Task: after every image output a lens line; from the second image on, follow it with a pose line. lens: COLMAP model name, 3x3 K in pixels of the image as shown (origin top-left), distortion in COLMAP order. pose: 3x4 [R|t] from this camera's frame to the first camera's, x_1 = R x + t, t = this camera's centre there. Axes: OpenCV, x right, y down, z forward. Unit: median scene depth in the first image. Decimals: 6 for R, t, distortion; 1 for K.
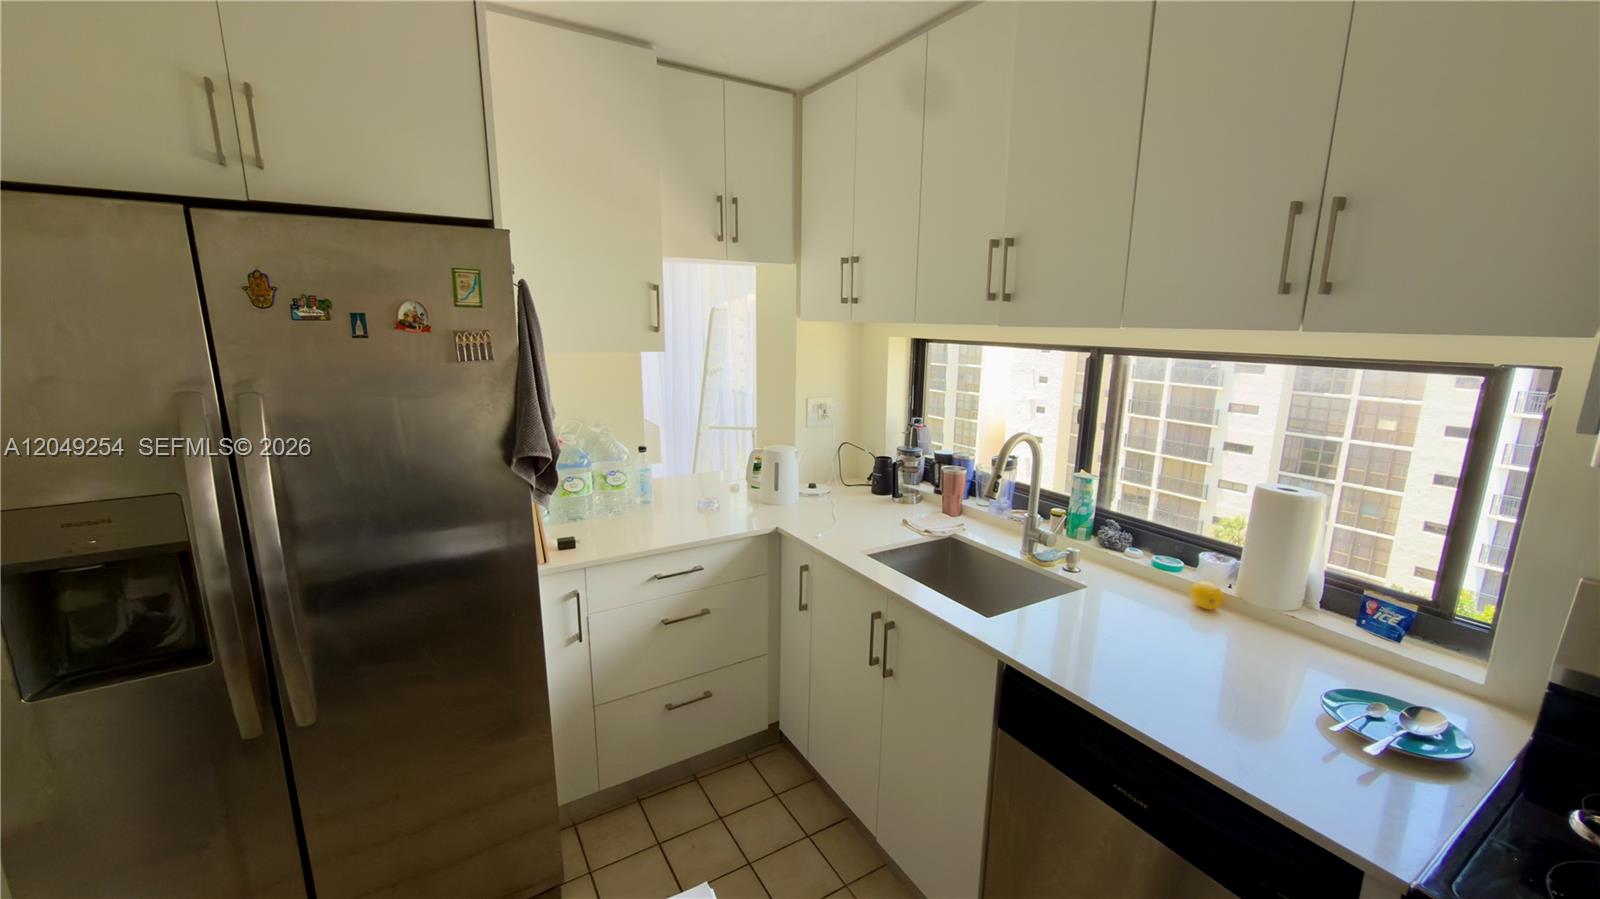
lens RADIAL K [[639.6, 0, 800.0], [0, 639.6, 449.5], [0, 0, 1]] dist [0.000295, 0.000090]
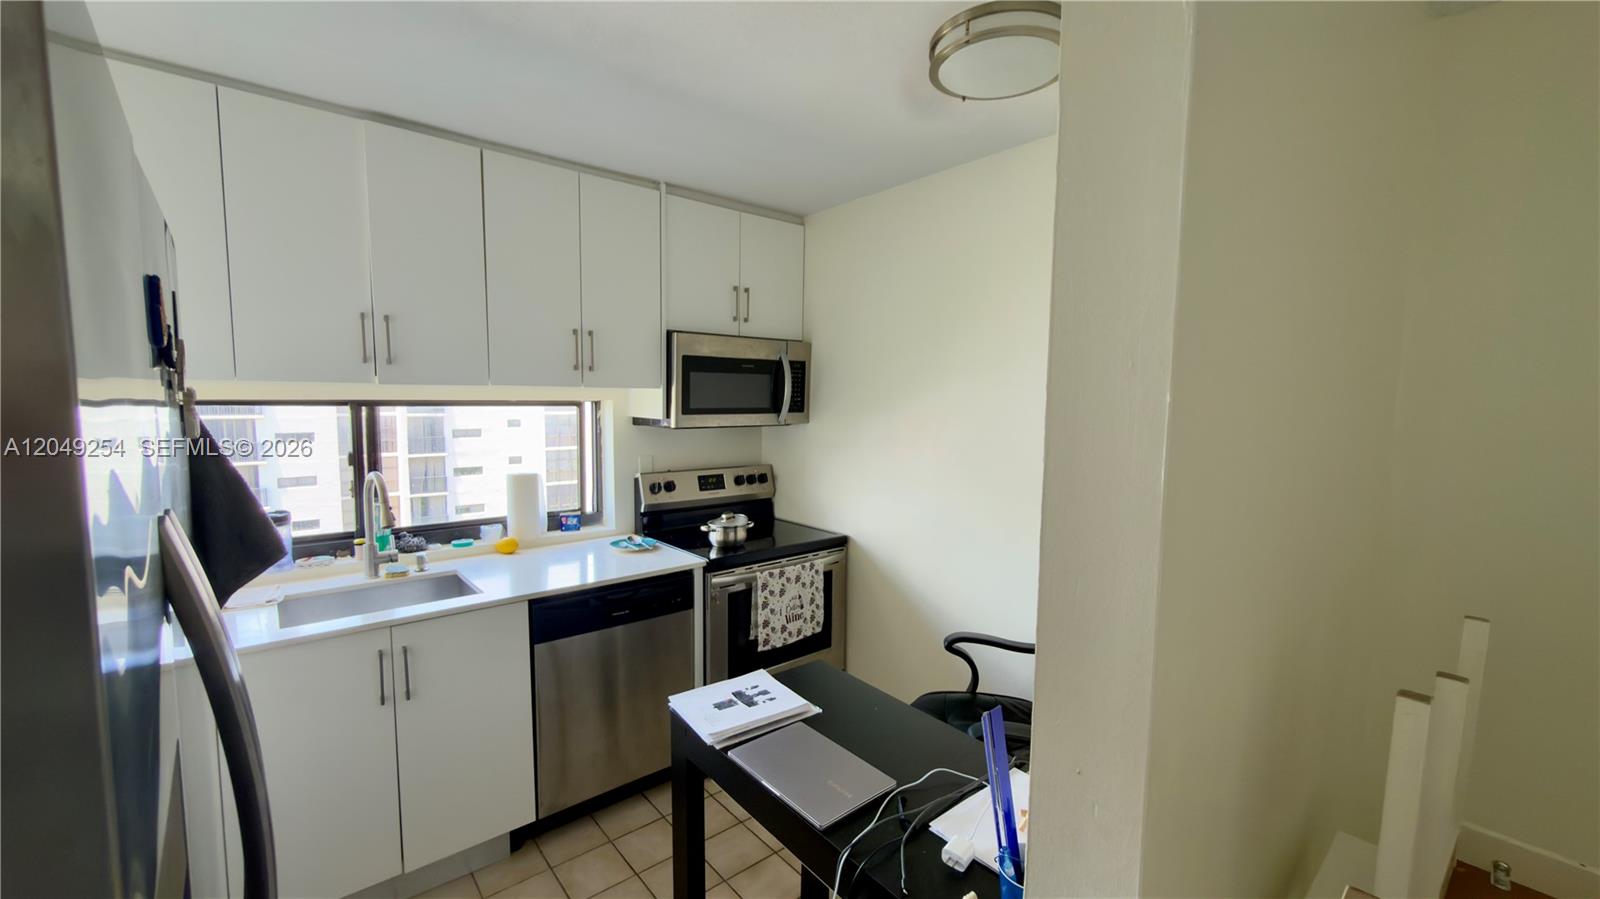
lens RADIAL K [[639.6, 0, 800.0], [0, 639.6, 449.5], [0, 0, 1]] dist [0.000295, 0.000090]
pose [[-0.139784, -0.112812, 0.983735, -0.980515], [0.177396, 0.974562, 0.136967, -0.098145], [-0.974162, 0.193656, -0.116216, 0.377255]]
